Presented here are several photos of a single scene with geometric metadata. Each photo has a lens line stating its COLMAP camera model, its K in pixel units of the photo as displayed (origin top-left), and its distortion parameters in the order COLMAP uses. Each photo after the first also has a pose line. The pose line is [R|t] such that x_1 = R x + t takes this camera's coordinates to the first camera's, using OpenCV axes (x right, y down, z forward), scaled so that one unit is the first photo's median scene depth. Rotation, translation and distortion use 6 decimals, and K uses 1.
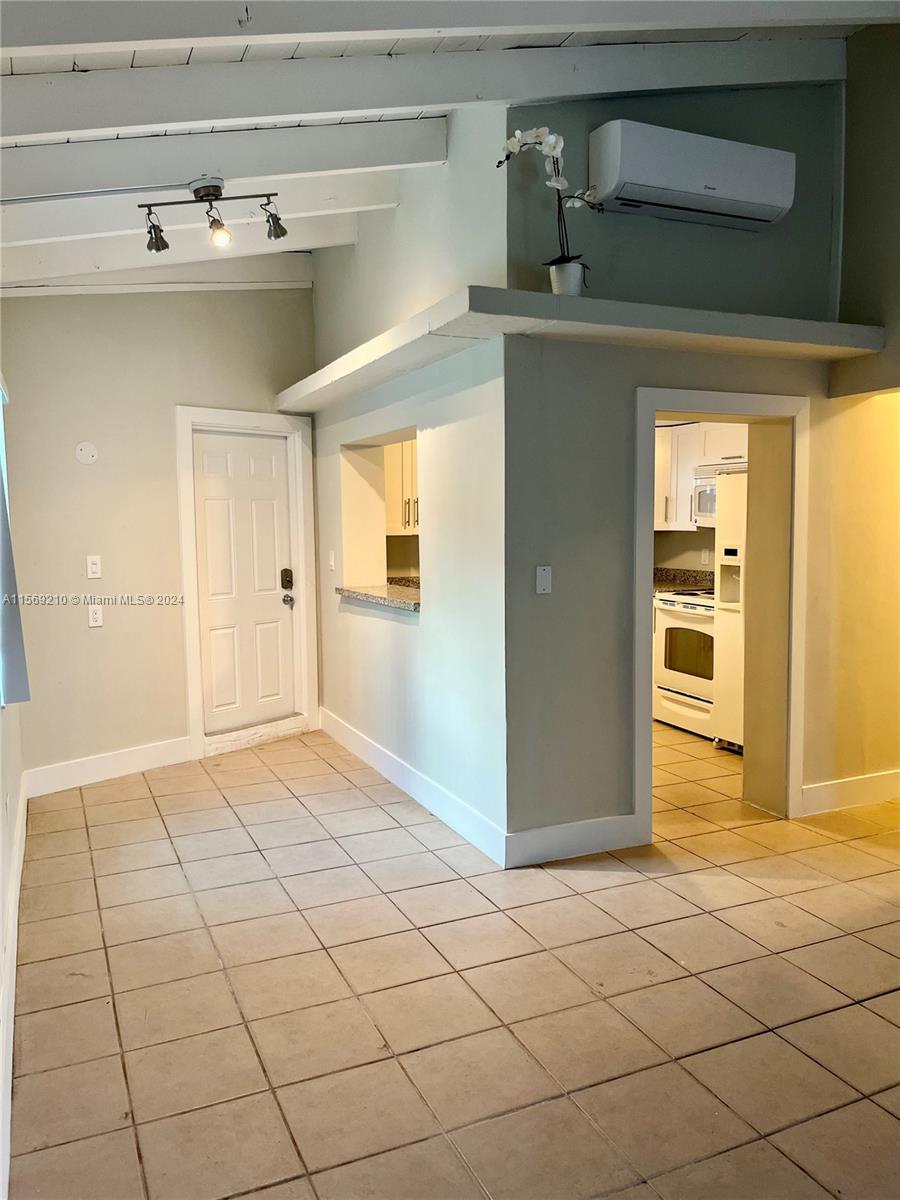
lens RADIAL K [[912.7, 0, 456.8], [0, 912.7, 603.2], [0, 0, 1]] dist [0.030053, -0.007041]
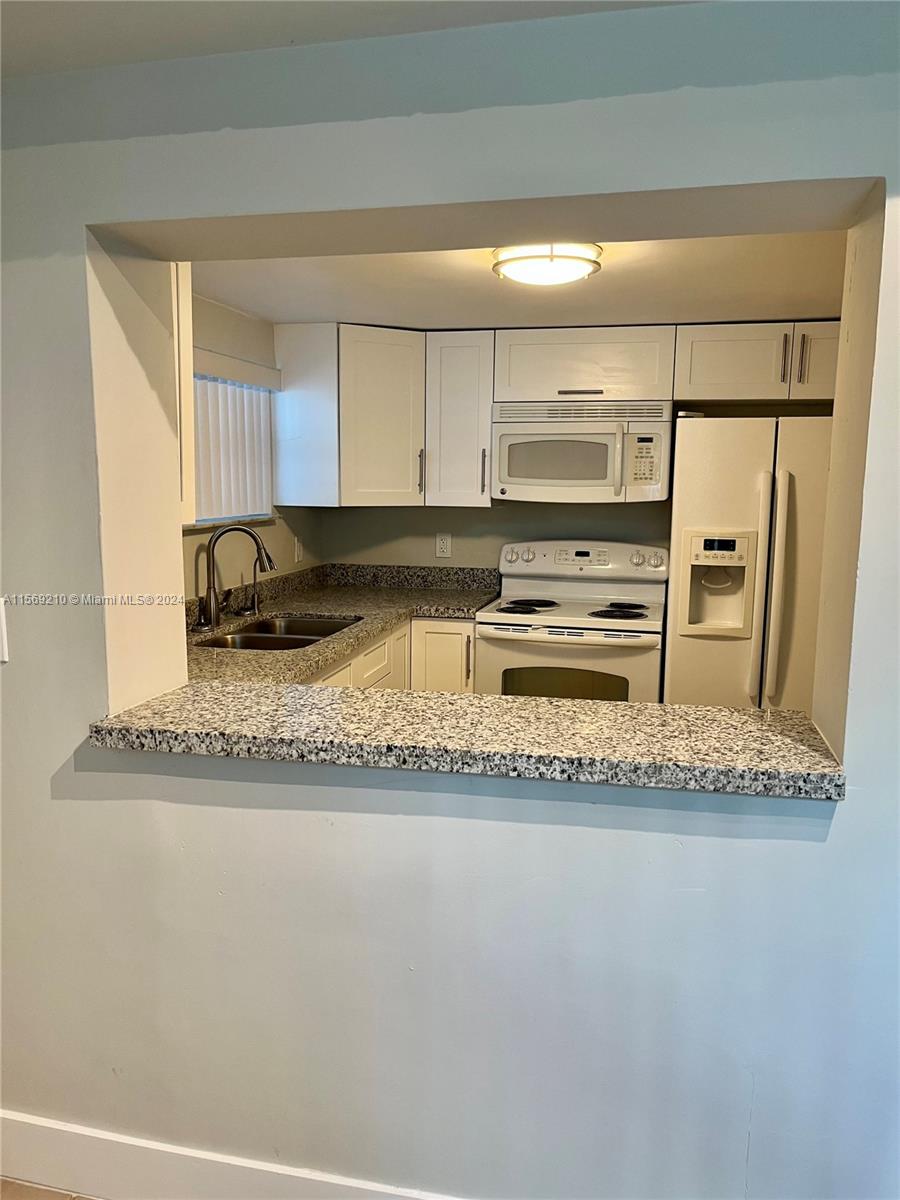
lens RADIAL K [[912.7, 0, 456.8], [0, 912.7, 603.2], [0, 0, 1]] dist [0.030053, -0.007041]
pose [[0.592815, -0.097757, 0.799384, -0.308182], [0.060765, 0.995205, 0.076642, -0.074546], [-0.803043, 0.003140, 0.595913, 0.769351]]
